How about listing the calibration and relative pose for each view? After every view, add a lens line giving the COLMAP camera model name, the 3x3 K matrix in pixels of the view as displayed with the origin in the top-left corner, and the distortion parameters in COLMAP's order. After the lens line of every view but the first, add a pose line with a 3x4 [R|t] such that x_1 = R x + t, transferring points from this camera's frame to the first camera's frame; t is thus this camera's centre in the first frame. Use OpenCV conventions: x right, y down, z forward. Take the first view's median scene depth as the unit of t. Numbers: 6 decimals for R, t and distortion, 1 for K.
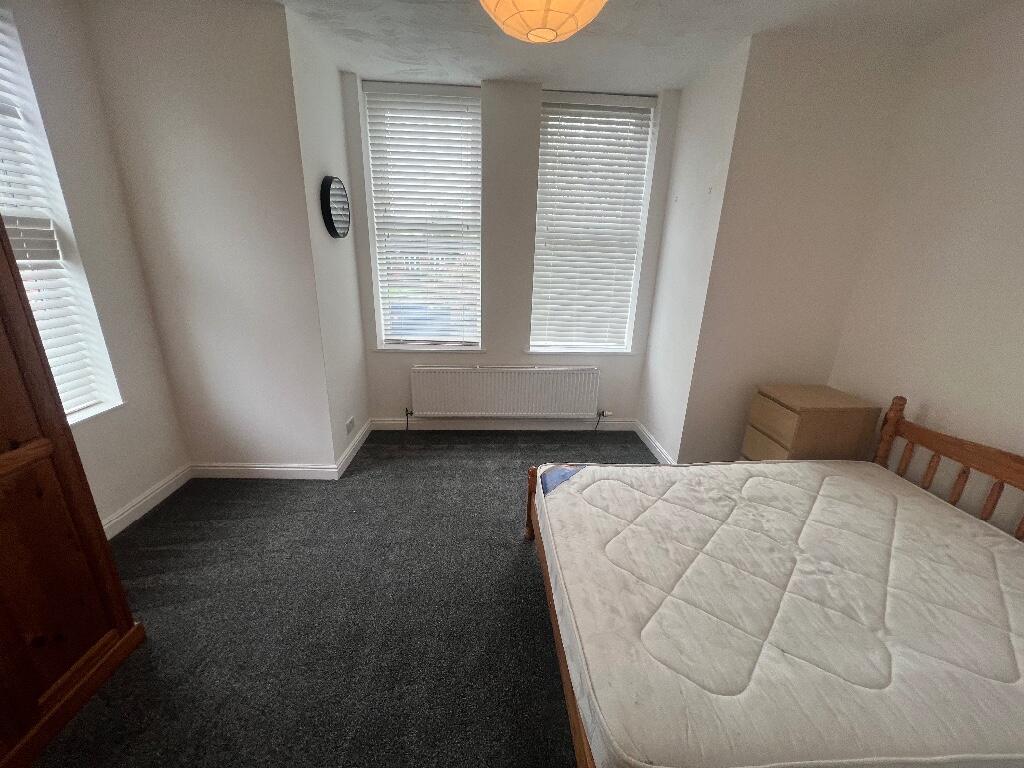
lens RADIAL K [[411.6, 0, 512.8], [0, 411.6, 385.2], [0, 0, 1]] dist [0.000638, 0.000148]
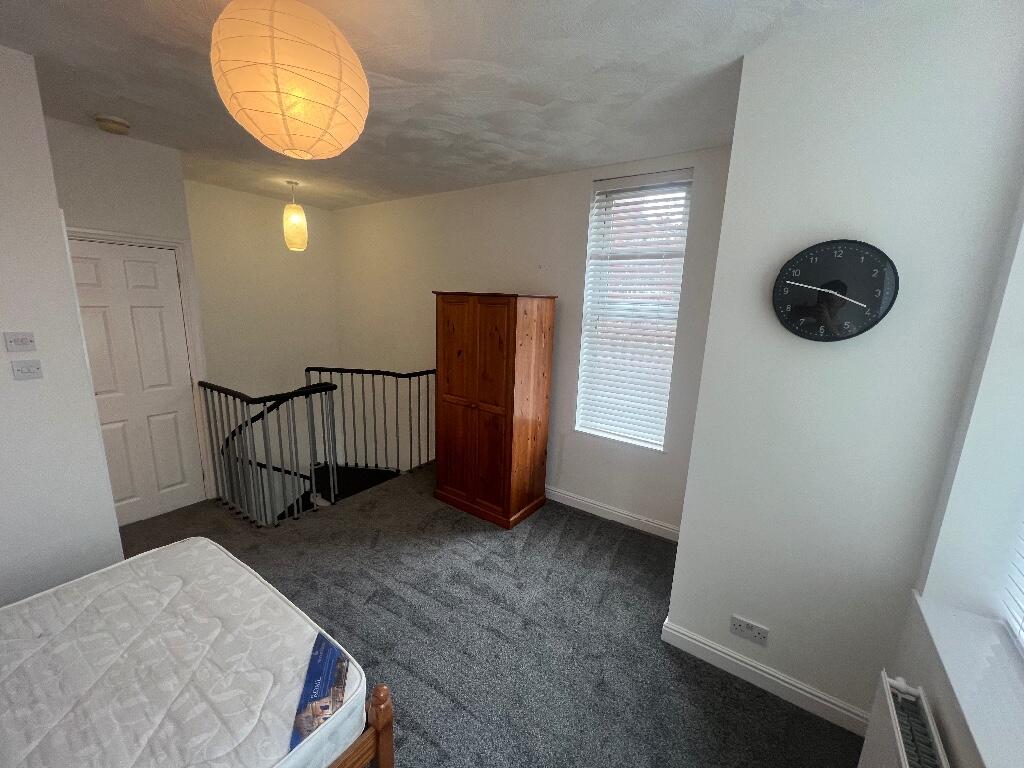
lens RADIAL K [[408.0, 0, 512.2], [0, 408.0, 386.2], [0, 0, 1]] dist [-0.002183, 0.000242]
pose [[-0.611089, 0.109680, -0.783927, 0.354673], [-0.295297, 0.887271, 0.354329, -0.465620], [0.734418, 0.448018, -0.509813, 1.239819]]
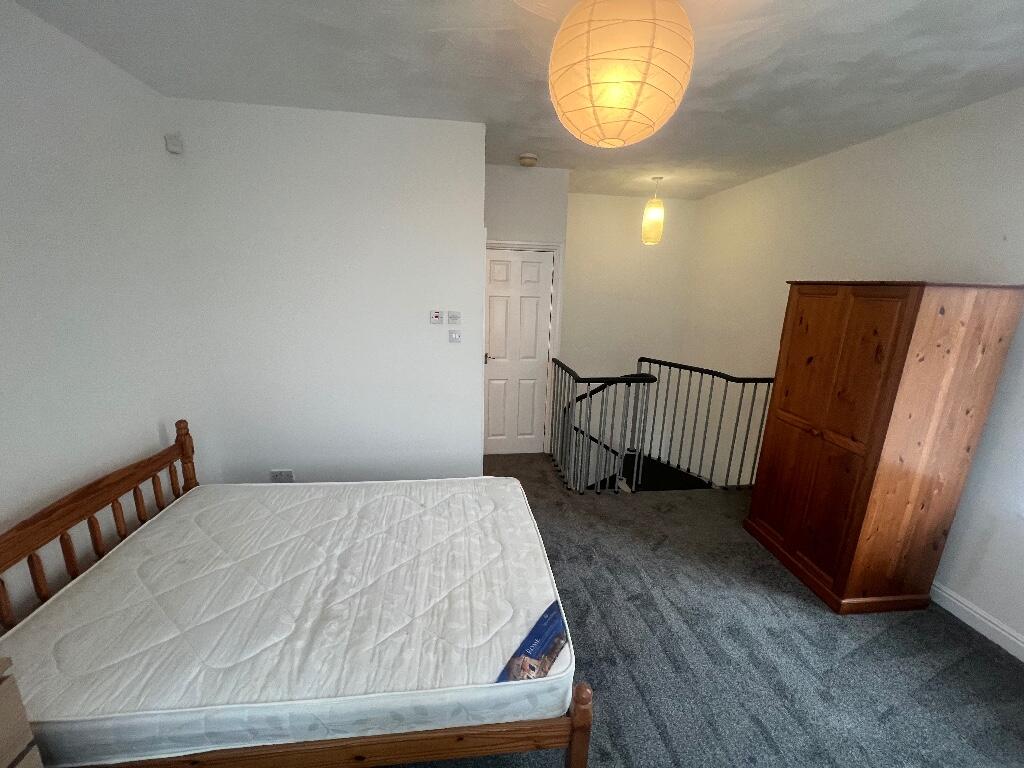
lens RADIAL K [[408.0, 0, 512.2], [0, 408.0, 386.2], [0, 0, 1]] dist [-0.002183, 0.000242]
pose [[-0.996071, -0.041937, -0.077993, 0.214590], [-0.076935, 0.845940, 0.527700, -0.465863], [0.043847, 0.531627, -0.845843, 1.249891]]
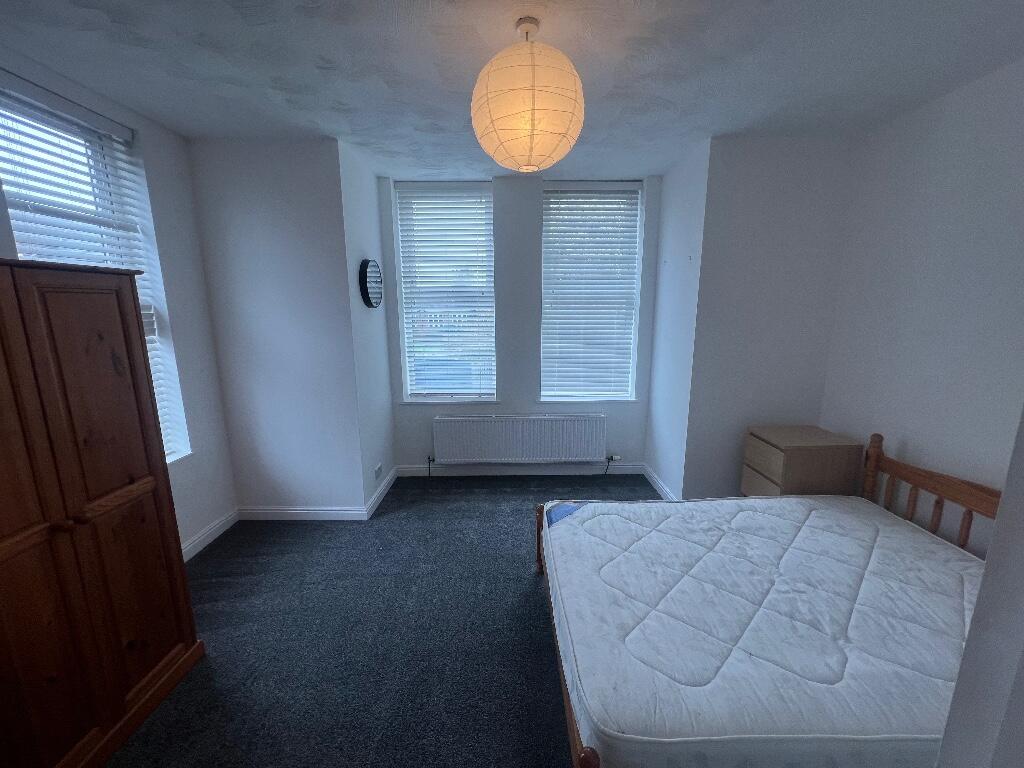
lens RADIAL K [[408.0, 0, 512.2], [0, 408.0, 386.2], [0, 0, 1]] dist [-0.002183, 0.000242]
pose [[0.998307, -0.025480, -0.052288, 0.039088], [0.018941, 0.992356, -0.121943, 0.015469], [0.054995, 0.120746, 0.991159, -0.136250]]
